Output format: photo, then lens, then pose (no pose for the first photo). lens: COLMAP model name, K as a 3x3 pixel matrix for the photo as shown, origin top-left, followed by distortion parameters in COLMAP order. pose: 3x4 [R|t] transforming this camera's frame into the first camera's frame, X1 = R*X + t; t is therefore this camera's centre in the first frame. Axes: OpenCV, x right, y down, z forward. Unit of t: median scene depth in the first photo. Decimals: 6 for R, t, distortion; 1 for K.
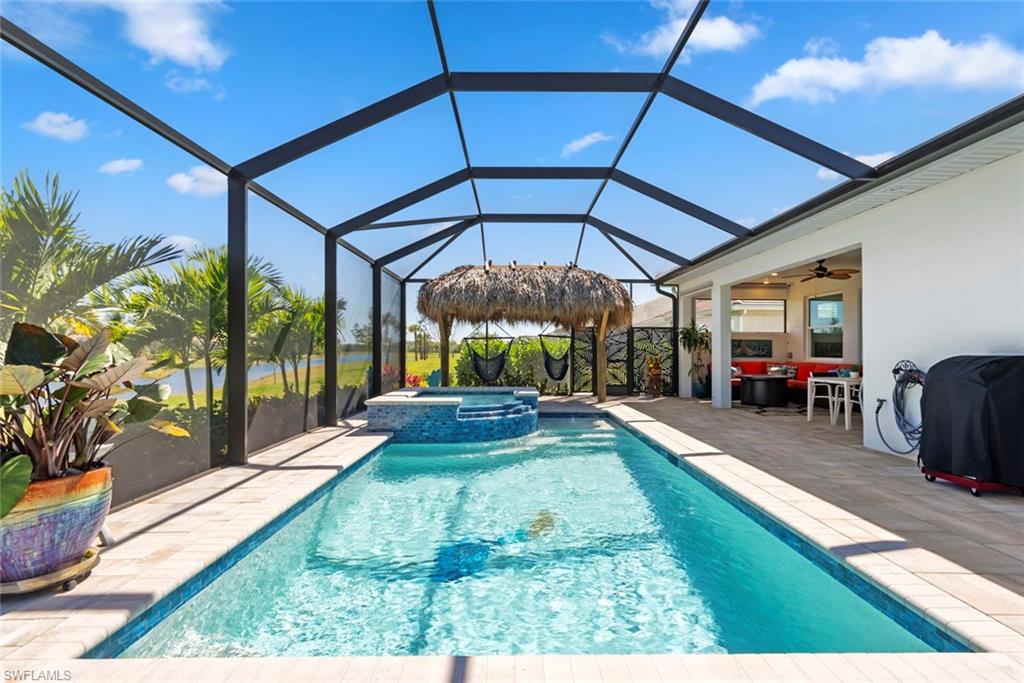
lens RADIAL K [[466.0, 0, 516.0], [0, 466.0, 344.4], [0, 0, 1]] dist [0.000848, -0.000807]
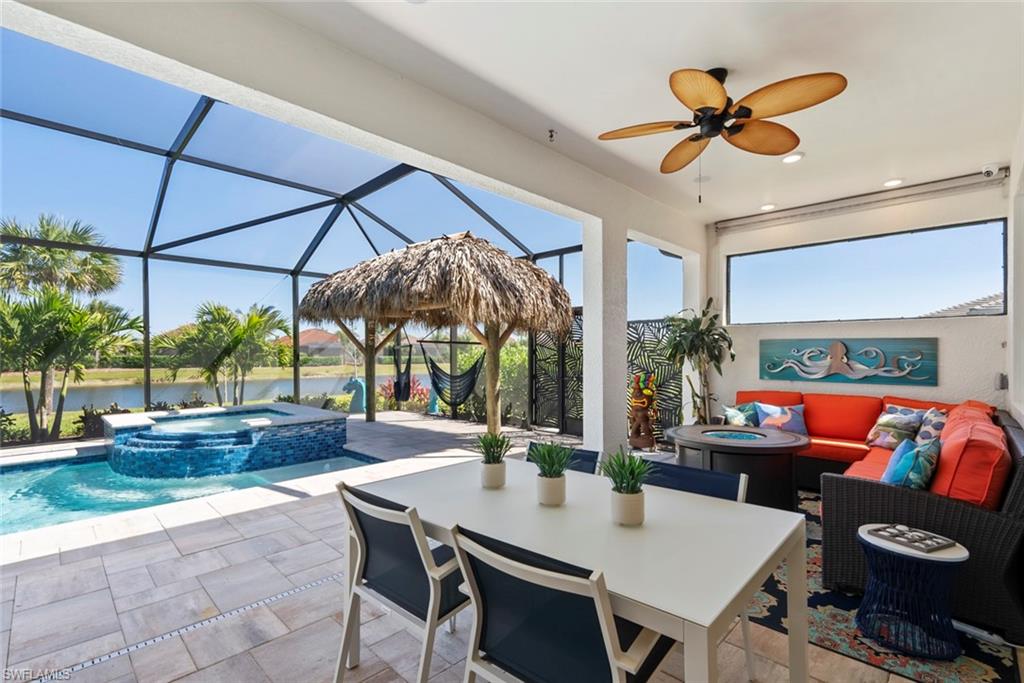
lens RADIAL K [[466.0, 0, 505.9], [0, 466.0, 352.0], [0, 0, 1]] dist [0.000848, -0.000807]
pose [[0.702509, -0.004560, -0.711660, 0.730954], [0.014368, 0.999867, 0.007777, -0.008585], [0.711530, -0.015689, 0.702481, 0.650054]]
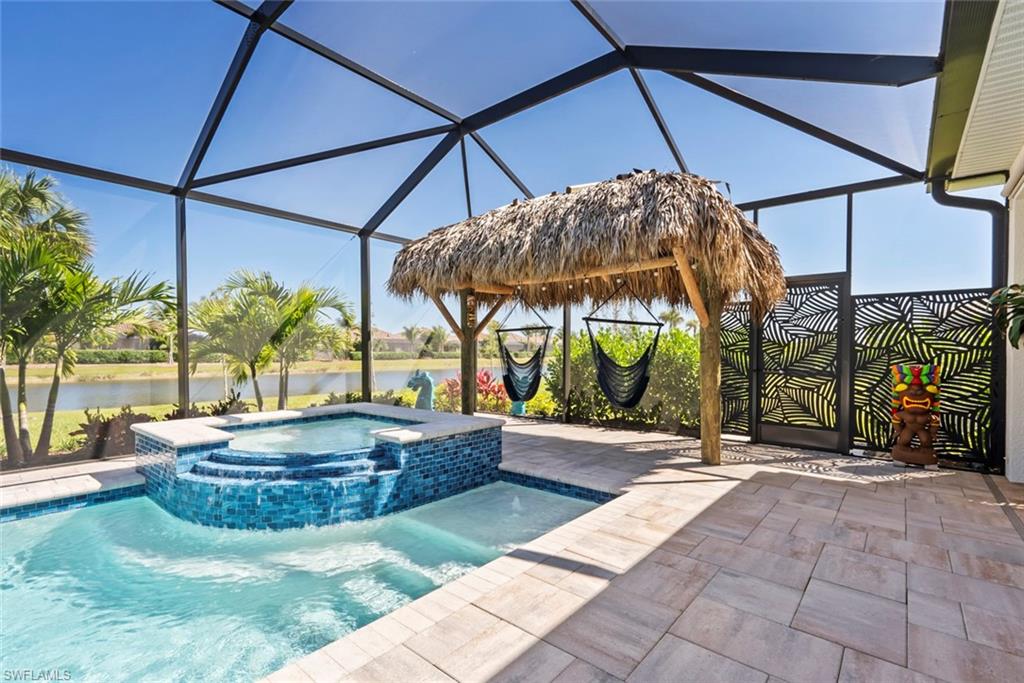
lens RADIAL K [[466.0, 0, 504.9], [0, 466.0, 355.3], [0, 0, 1]] dist [0.000848, -0.000807]
pose [[0.757503, 0.007650, -0.652787, 0.371922], [0.006140, 0.999804, 0.018841, 0.010069], [0.652803, -0.018280, 0.757307, 0.600459]]
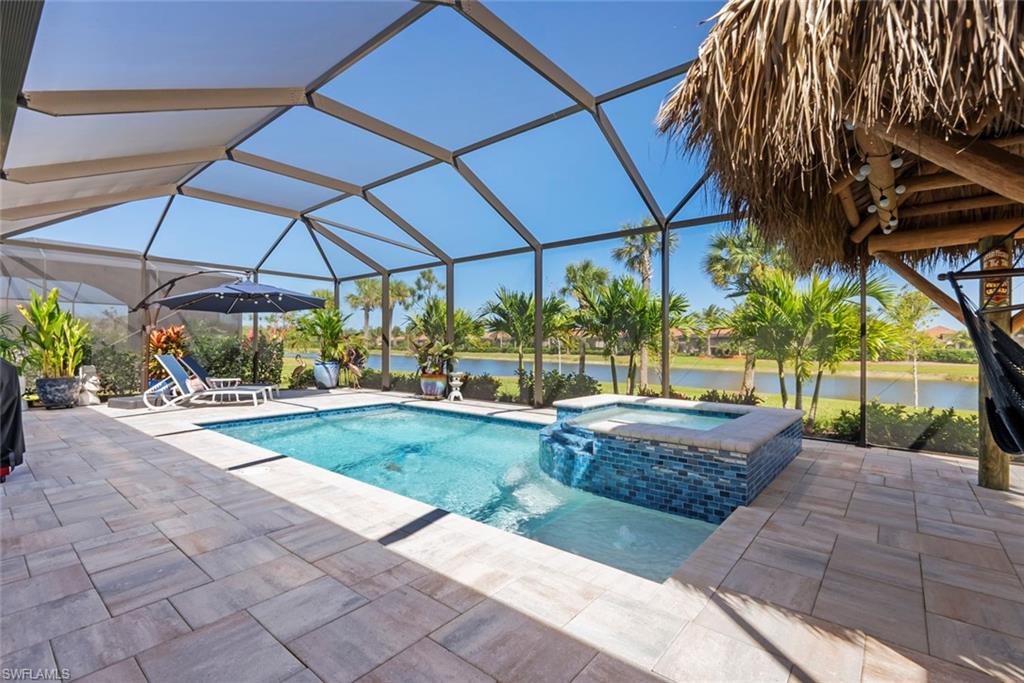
lens RADIAL K [[466.0, 0, 531.3], [0, 466.0, 346.4], [0, 0, 1]] dist [0.000848, -0.000807]
pose [[-0.628497, -0.004603, -0.777798, 0.418338], [0.002245, 0.999968, -0.007732, 0.016981], [0.777809, -0.006606, -0.628466, 1.080249]]
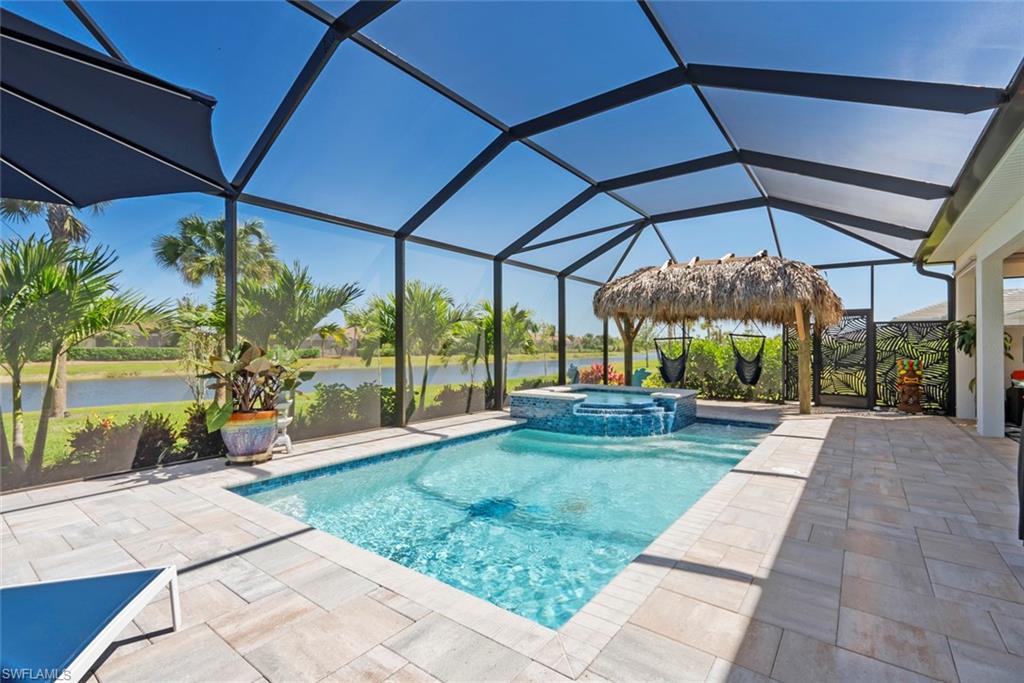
lens RADIAL K [[466.0, 0, 504.6], [0, 466.0, 344.6], [0, 0, 1]] dist [0.000848, -0.000807]
pose [[0.790264, -0.002249, -0.612762, 0.307864], [0.005205, 0.999982, 0.003042, -0.006398], [0.612744, -0.005593, 0.790261, 0.007520]]
